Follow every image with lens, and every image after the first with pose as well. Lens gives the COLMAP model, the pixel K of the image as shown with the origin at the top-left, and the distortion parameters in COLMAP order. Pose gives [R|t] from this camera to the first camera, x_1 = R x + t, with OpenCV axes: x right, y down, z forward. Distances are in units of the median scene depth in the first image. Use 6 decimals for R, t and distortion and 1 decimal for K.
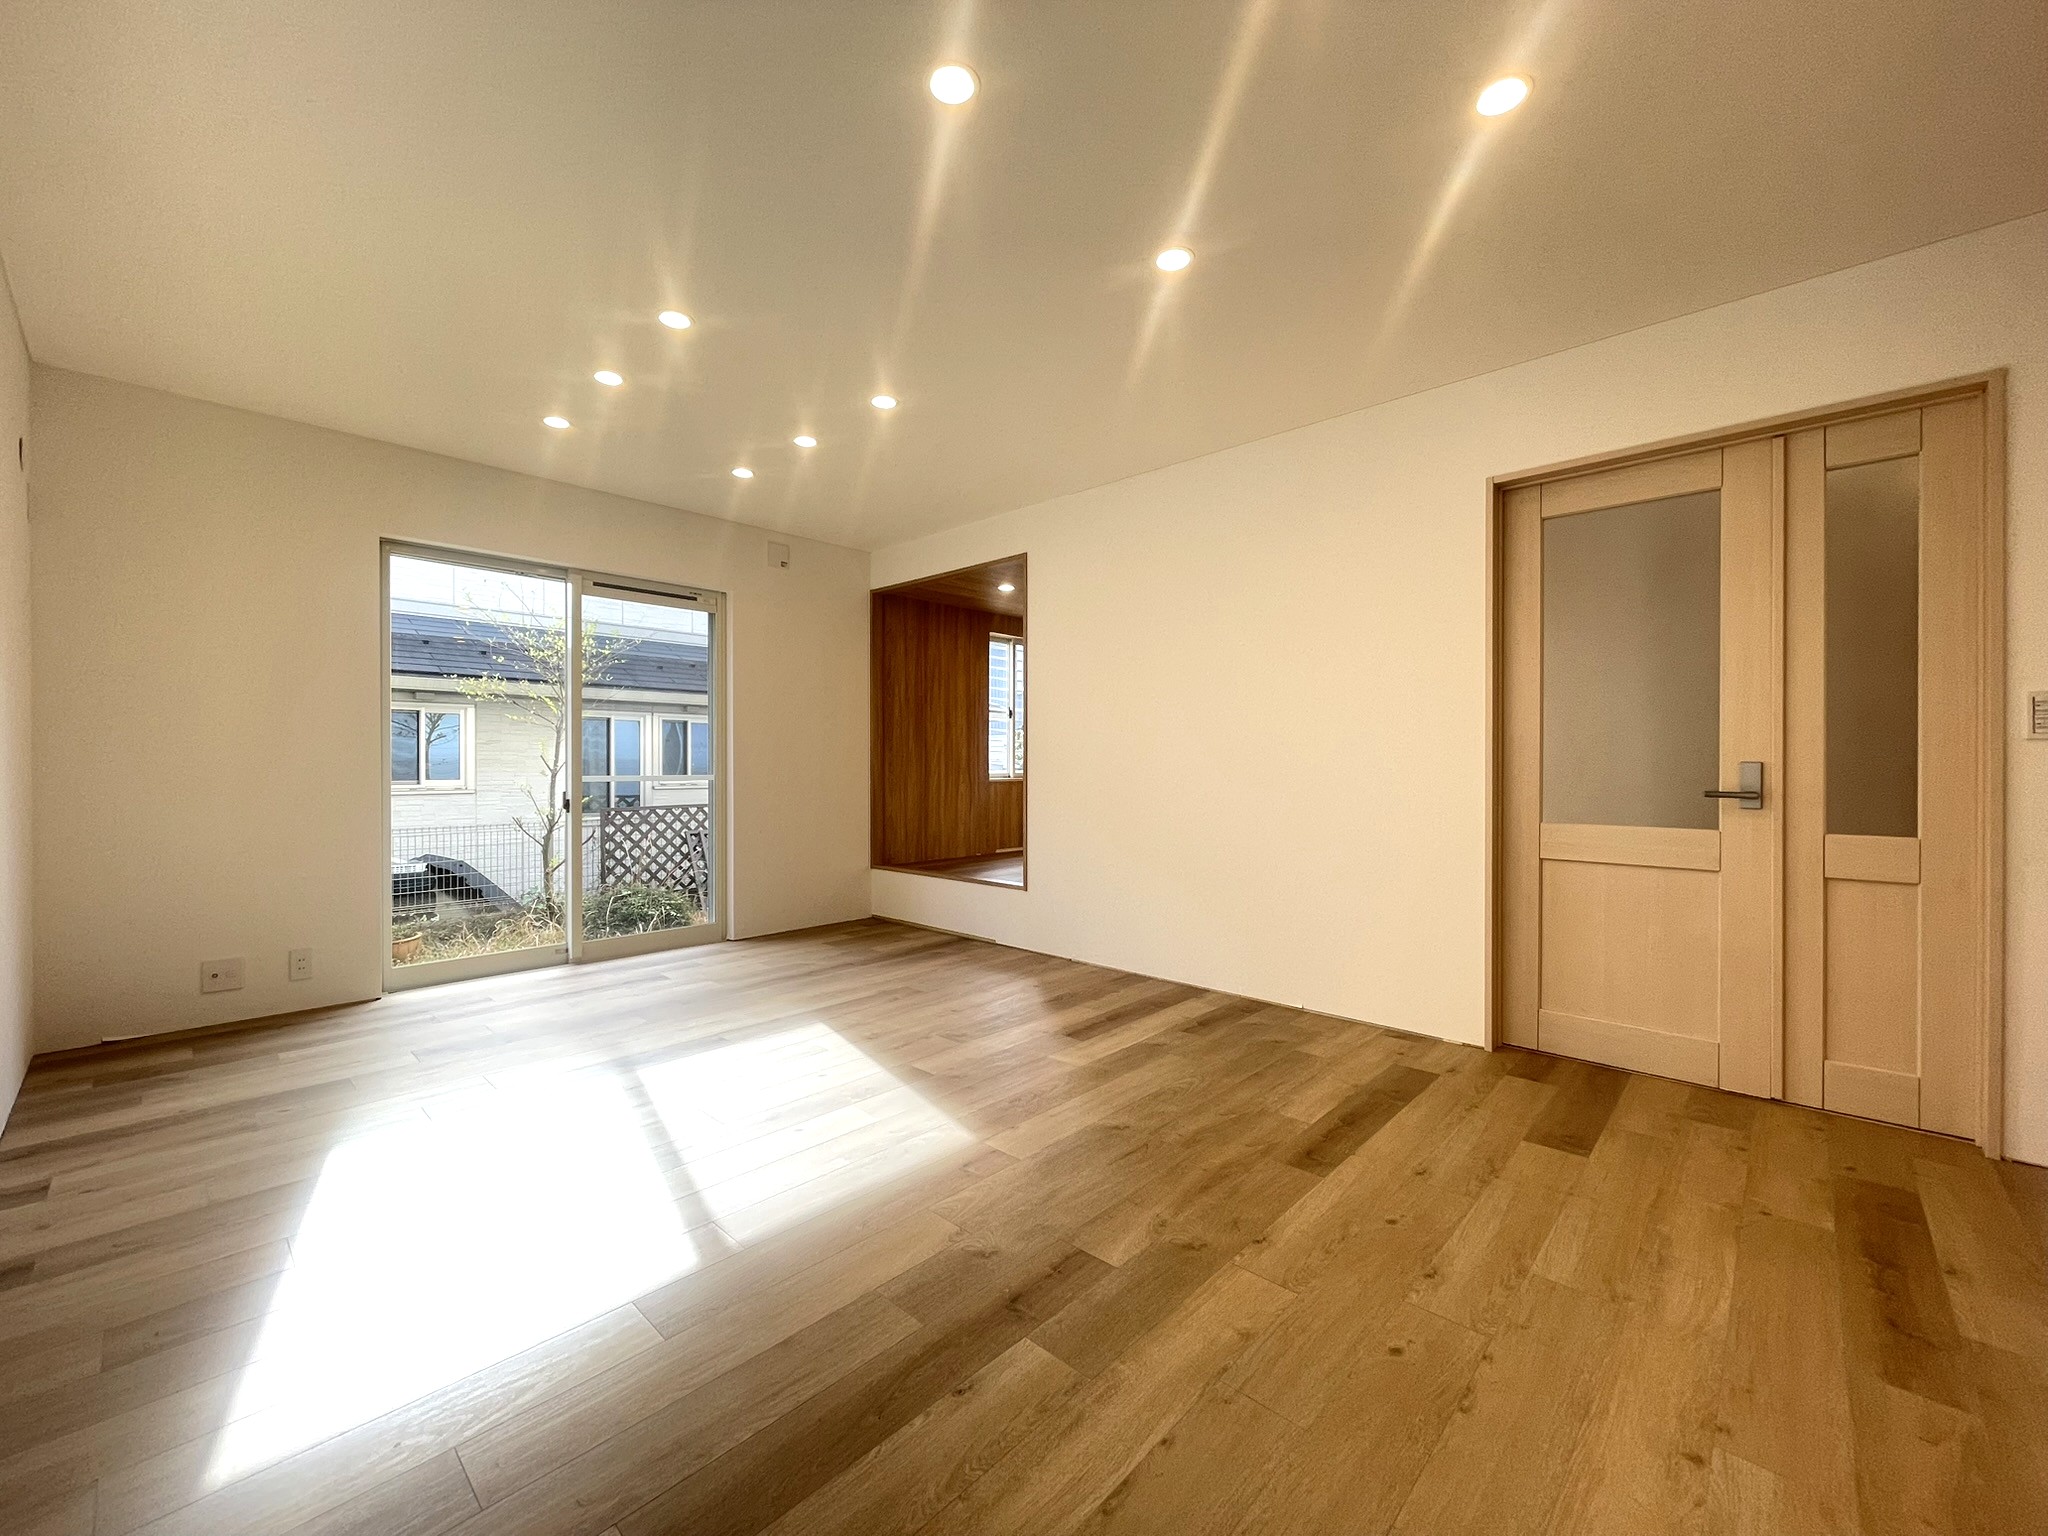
lens RADIAL K [[823.0, 0, 1024.0], [0, 823.0, 768.0], [0, 0, 1]] dist [0.000914, -0.000411]
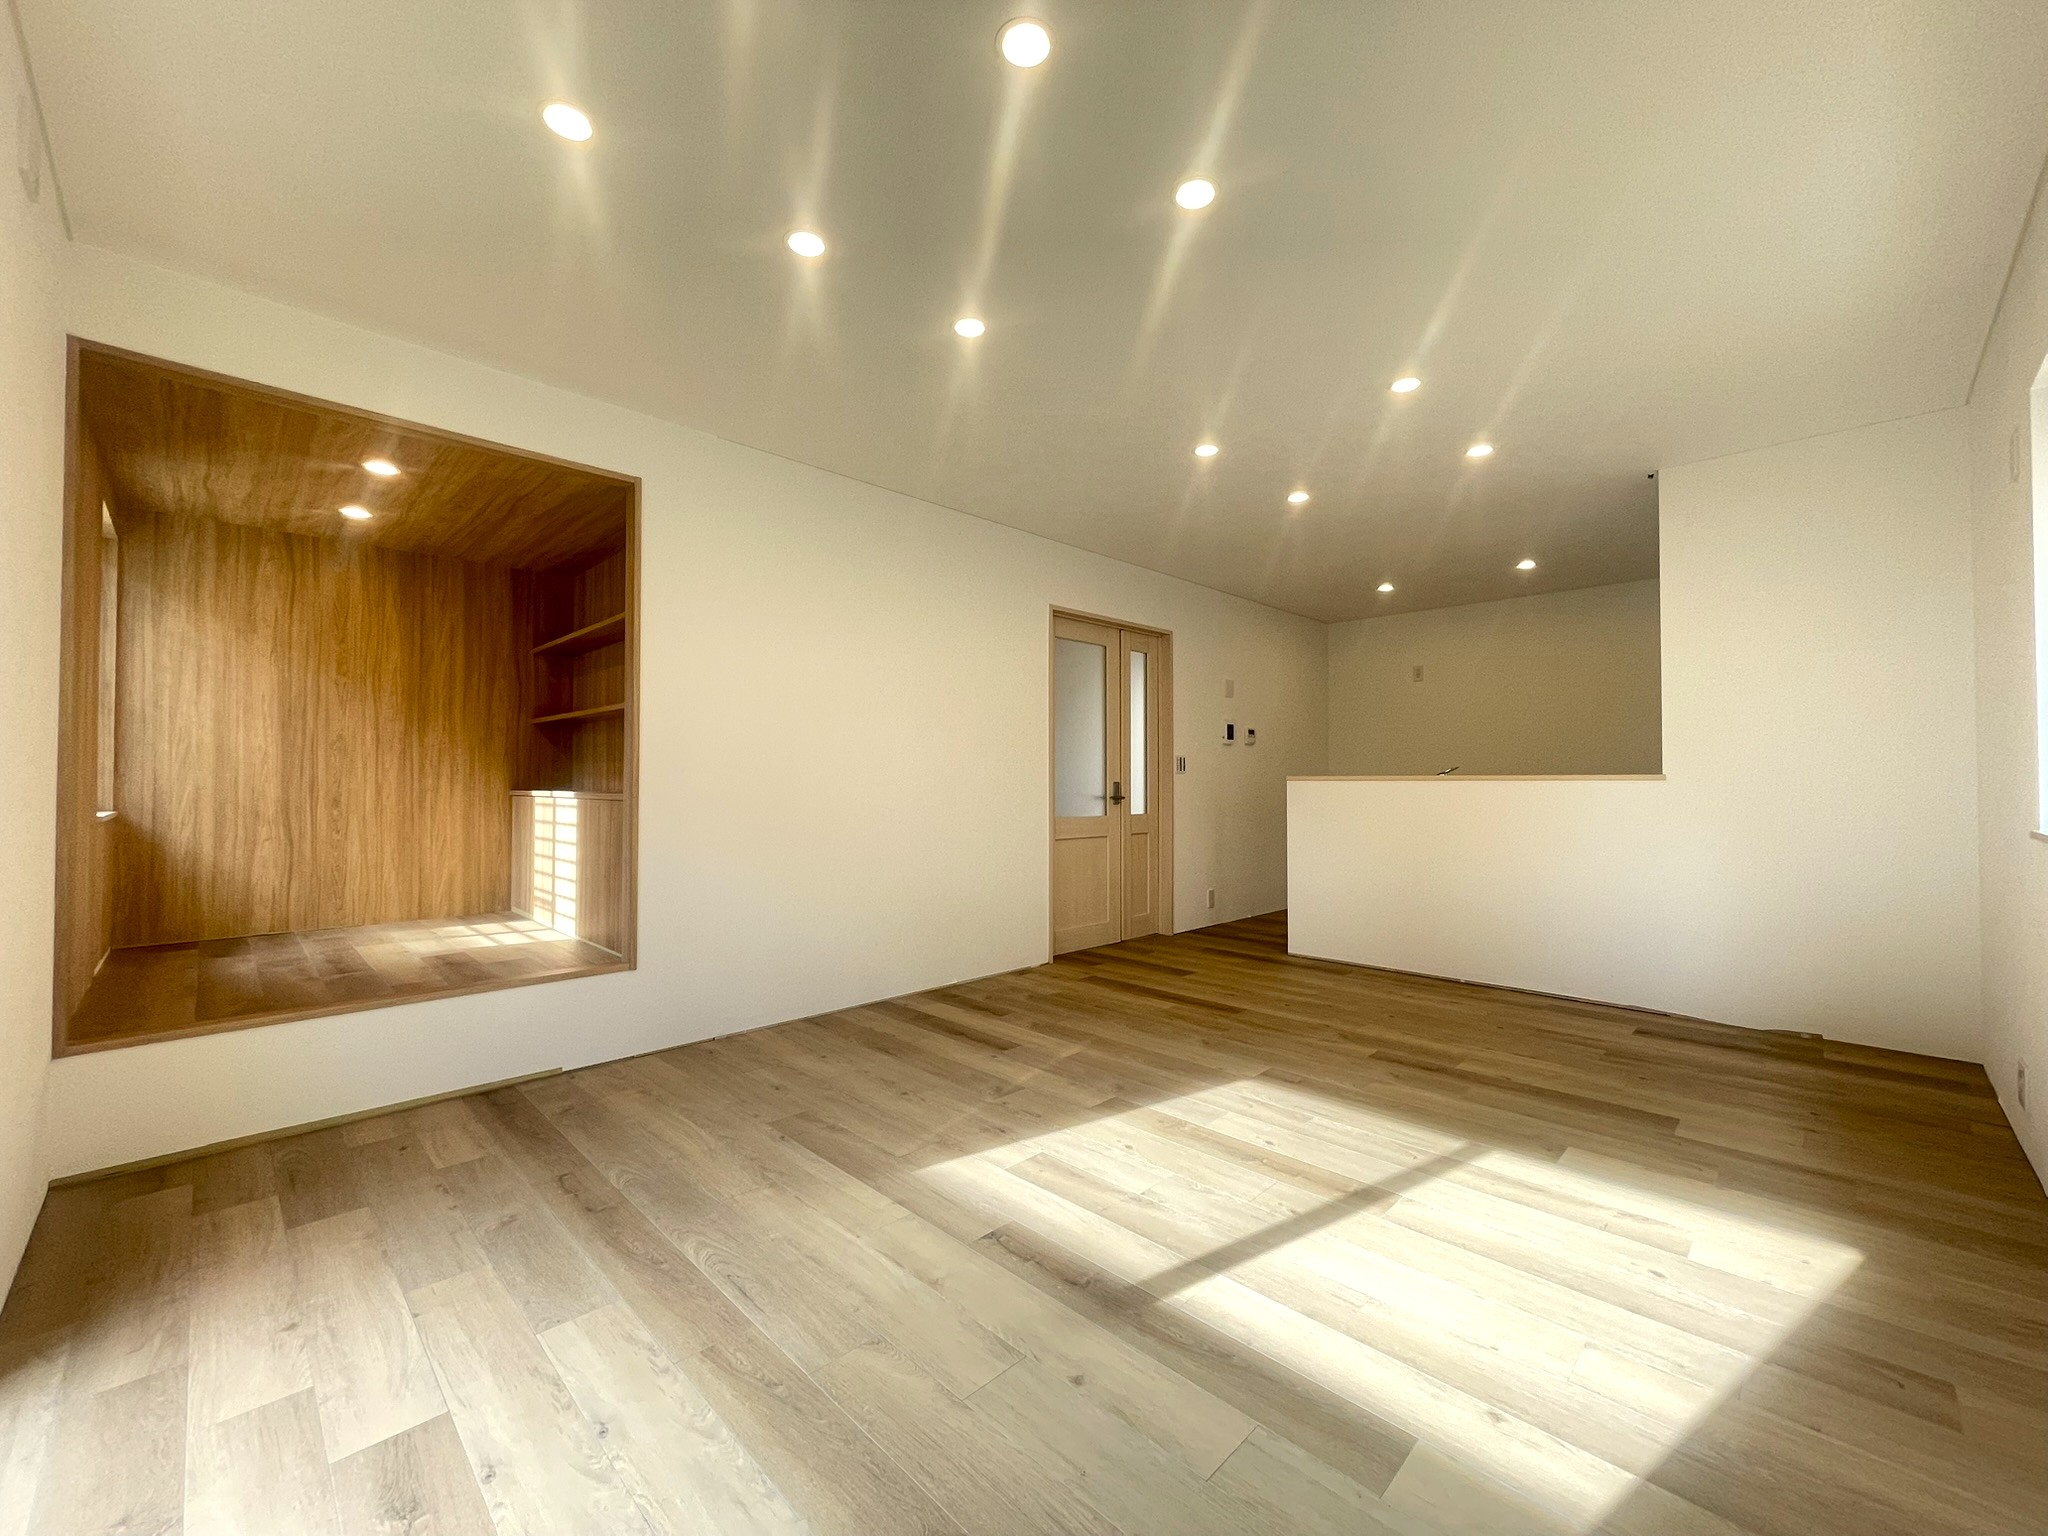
lens RADIAL K [[823.0, 0, 1024.0], [0, 823.0, 768.0], [0, 0, 1]] dist [0.000914, -0.000411]
pose [[0.029796, 0.015999, 0.999428, -1.092874], [0.005258, 0.999856, -0.016162, -0.009978], [-0.999542, 0.005737, 0.029707, 1.056968]]
